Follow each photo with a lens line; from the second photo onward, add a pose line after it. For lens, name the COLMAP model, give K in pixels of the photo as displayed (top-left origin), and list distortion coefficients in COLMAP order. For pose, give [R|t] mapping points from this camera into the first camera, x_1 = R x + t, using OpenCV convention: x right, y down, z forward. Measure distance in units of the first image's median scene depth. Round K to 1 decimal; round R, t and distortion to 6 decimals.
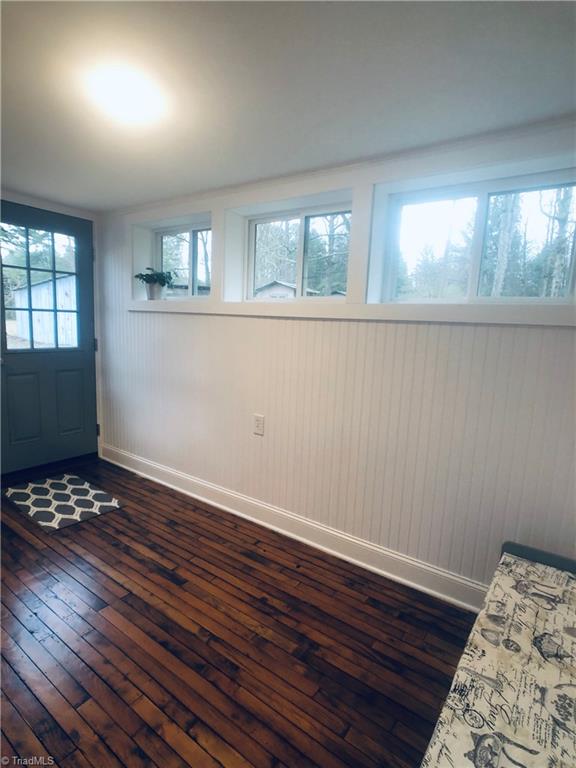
lens RADIAL K [[414.4, 0, 288.0], [0, 414.4, 384.0], [0, 0, 1]] dist [-0.036833, 0.023660]
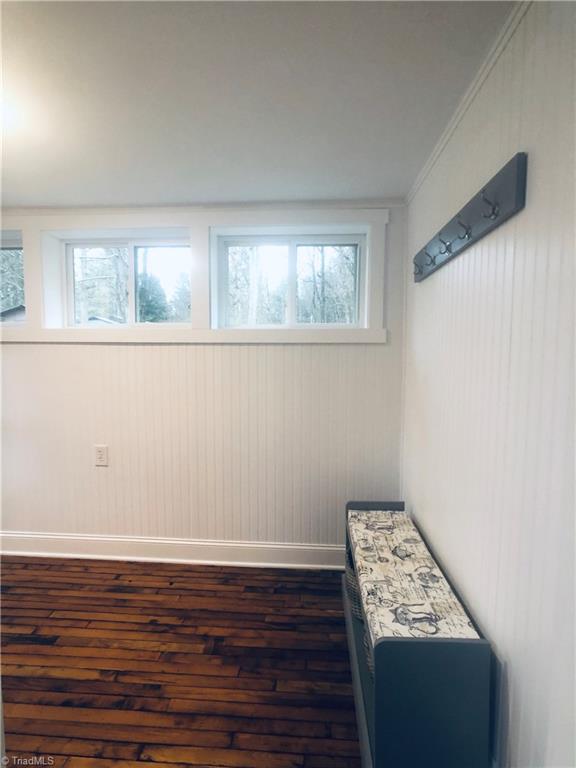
lens RADIAL K [[414.4, 0, 288.0], [0, 414.4, 384.0], [0, 0, 1]] dist [-0.036833, 0.023660]
pose [[0.845144, -0.076538, 0.529031, -0.289955], [0.108827, 0.993605, -0.030103, 0.015212], [-0.523344, 0.083014, 0.848068, -0.073590]]
